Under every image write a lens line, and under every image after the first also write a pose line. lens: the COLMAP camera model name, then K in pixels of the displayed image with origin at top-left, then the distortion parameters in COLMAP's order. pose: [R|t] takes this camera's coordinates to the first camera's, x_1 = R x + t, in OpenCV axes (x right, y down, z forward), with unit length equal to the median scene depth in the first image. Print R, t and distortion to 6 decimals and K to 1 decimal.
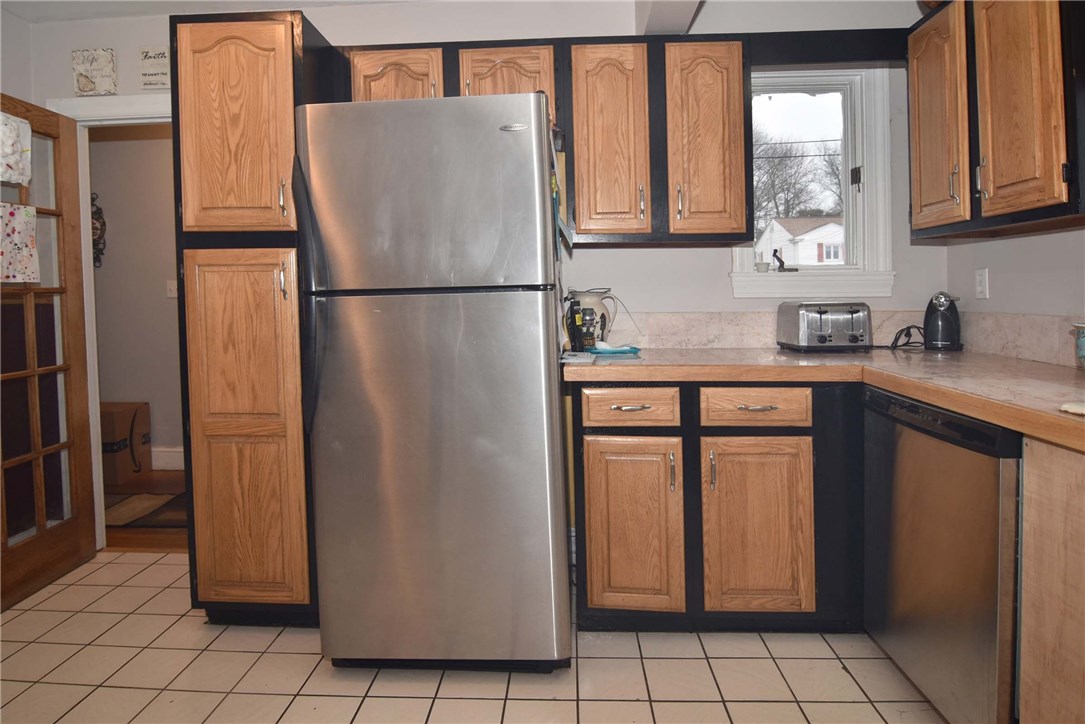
lens RADIAL K [[611.5, 0, 552.7], [0, 611.5, 306.9], [0, 0, 1]] dist [-0.016666, -0.002442]
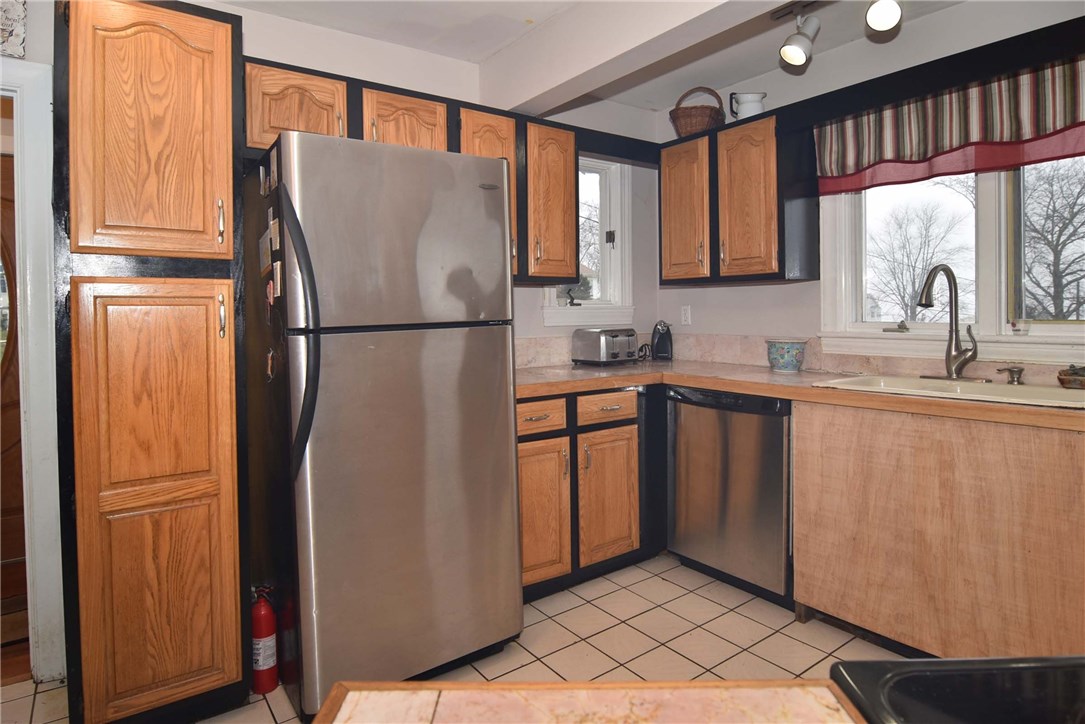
lens RADIAL K [[583.3, 0, 587.6], [0, 583.3, 322.0], [0, 0, 1]] dist [-0.006724, -0.008582]
pose [[0.772350, -0.009103, 0.635132, -0.533839], [0.017569, 0.999821, -0.007034, -0.018669], [-0.634954, 0.016591, 0.772371, 0.017981]]
